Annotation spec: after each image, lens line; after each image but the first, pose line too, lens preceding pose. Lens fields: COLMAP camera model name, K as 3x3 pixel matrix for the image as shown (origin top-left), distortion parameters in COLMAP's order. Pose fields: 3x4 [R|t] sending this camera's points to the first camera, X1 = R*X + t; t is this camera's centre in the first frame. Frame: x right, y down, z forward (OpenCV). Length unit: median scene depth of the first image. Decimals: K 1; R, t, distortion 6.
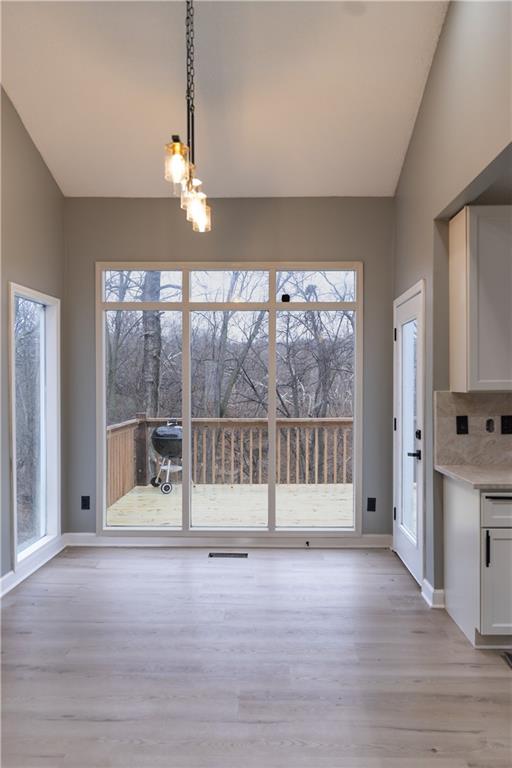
lens RADIAL K [[538.8, 0, 278.5], [0, 538.8, 389.4], [0, 0, 1]] dist [0.017168, 0.002140]
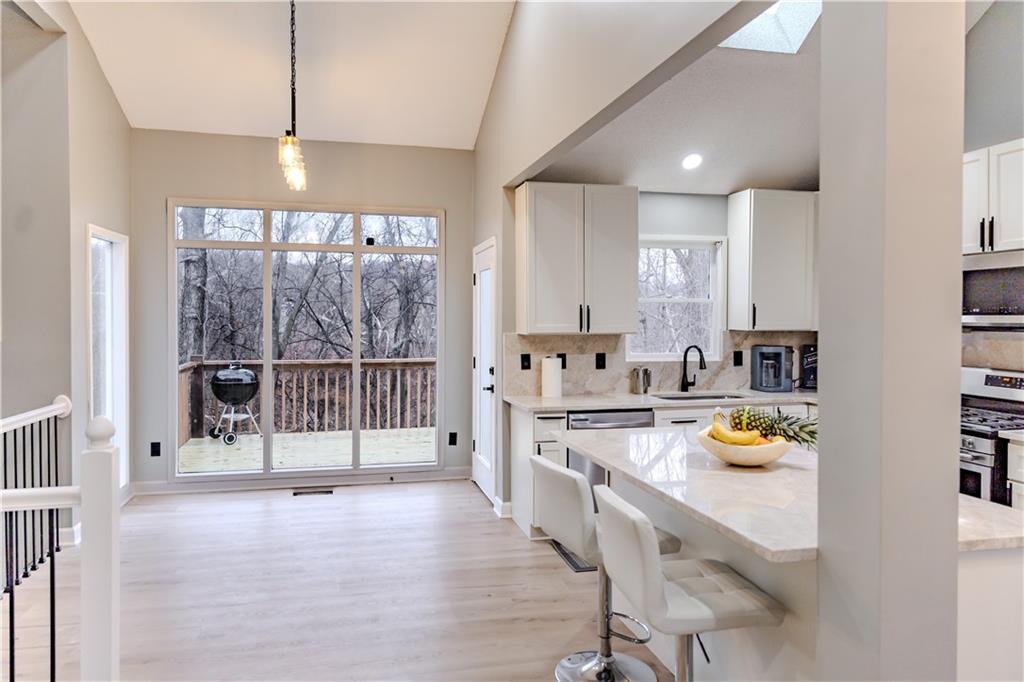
lens RADIAL K [[660.9, 0, 510.0], [0, 660.9, 332.0], [0, 0, 1]] dist [0.008791, -0.002557]
pose [[0.970999, -0.001236, 0.239081, -0.037977], [-0.001361, 0.999942, 0.010695, -0.013899], [-0.239080, -0.010710, 0.970941, -0.373498]]
